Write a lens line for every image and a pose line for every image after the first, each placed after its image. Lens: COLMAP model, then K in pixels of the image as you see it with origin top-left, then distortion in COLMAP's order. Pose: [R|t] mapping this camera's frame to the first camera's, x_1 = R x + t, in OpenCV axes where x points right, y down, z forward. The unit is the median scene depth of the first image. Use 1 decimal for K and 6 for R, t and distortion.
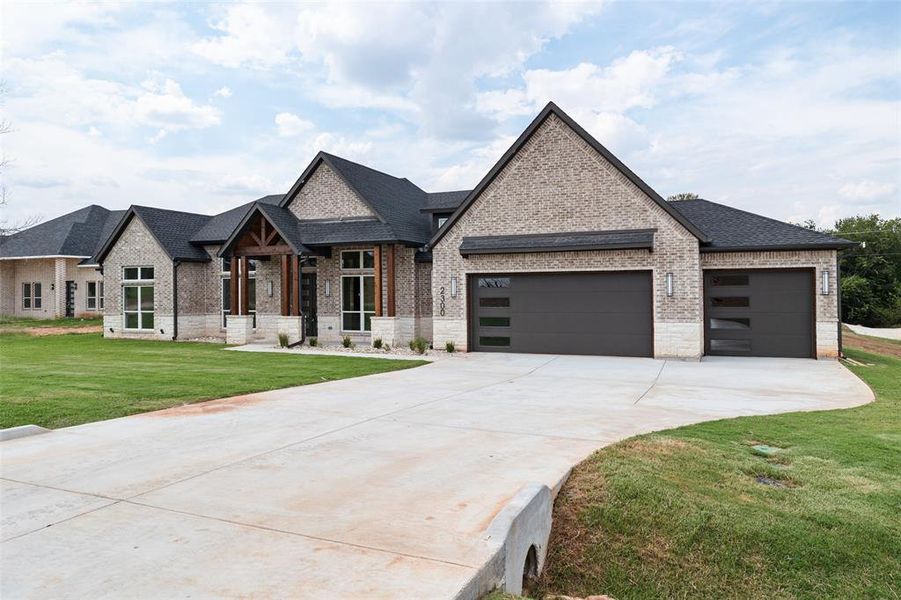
lens RADIAL K [[607.8, 0, 457.1], [0, 607.8, 292.0], [0, 0, 1]] dist [0.005582, 0.004273]
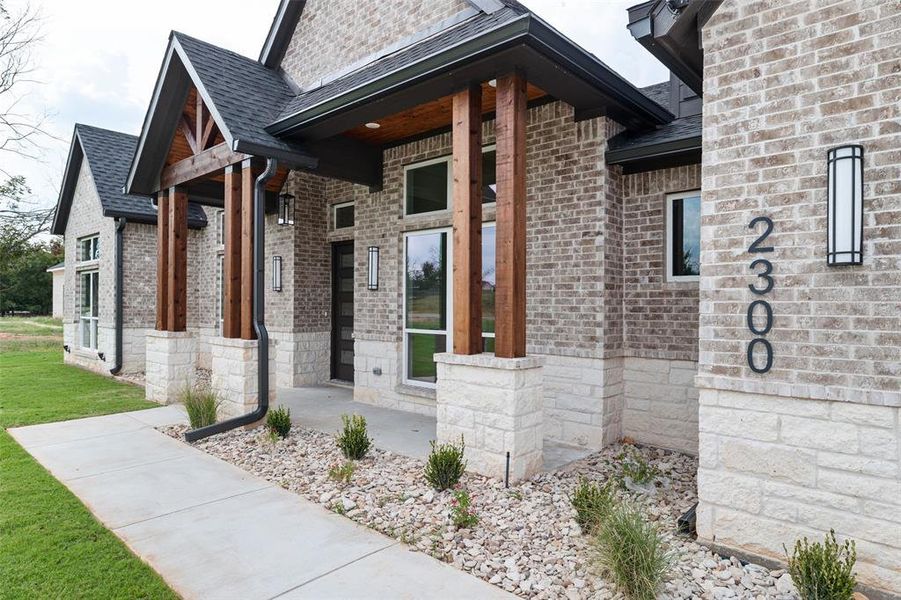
lens RADIAL K [[539.2, 0, 451.6], [0, 539.2, 304.0], [0, 0, 1]] dist [-0.006868, -0.000800]
pose [[0.938084, 0.012395, -0.346187, -0.049620], [-0.014370, 0.999892, -0.003137, 0.017987], [0.346110, 0.007917, 0.938160, 0.734168]]
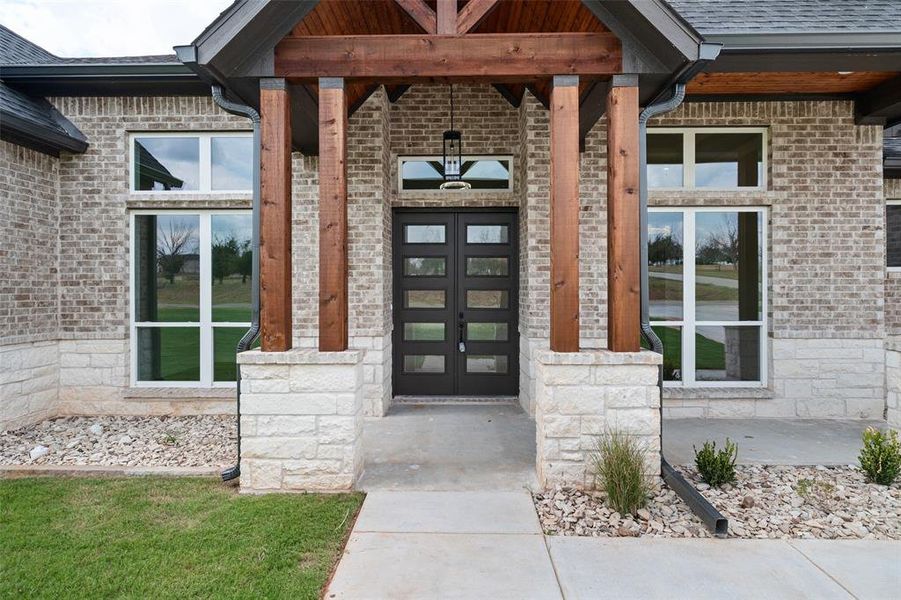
lens RADIAL K [[431.0, 0, 449.0], [0, 431.0, 294.1], [0, 0, 1]] dist [-0.002148, -0.000041]
pose [[0.932456, 0.002611, 0.361275, -0.370882], [-0.001257, 0.999991, -0.003982, 0.019341], [-0.361282, 0.003259, 0.932451, 0.865446]]
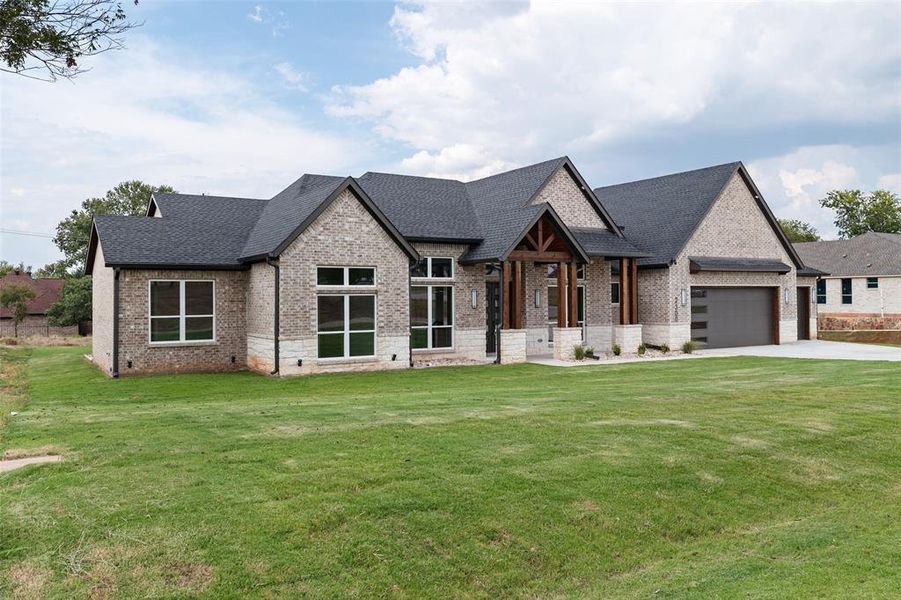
lens RADIAL K [[691.4, 0, 444.9], [0, 691.4, 300.5], [0, 0, 1]] dist [-0.001777, 0.006188]
pose [[0.597842, 0.001866, 0.801612, -1.223159], [0.009319, 0.999914, -0.009278, 0.005595], [-0.801560, 0.013017, 0.597773, 0.503749]]
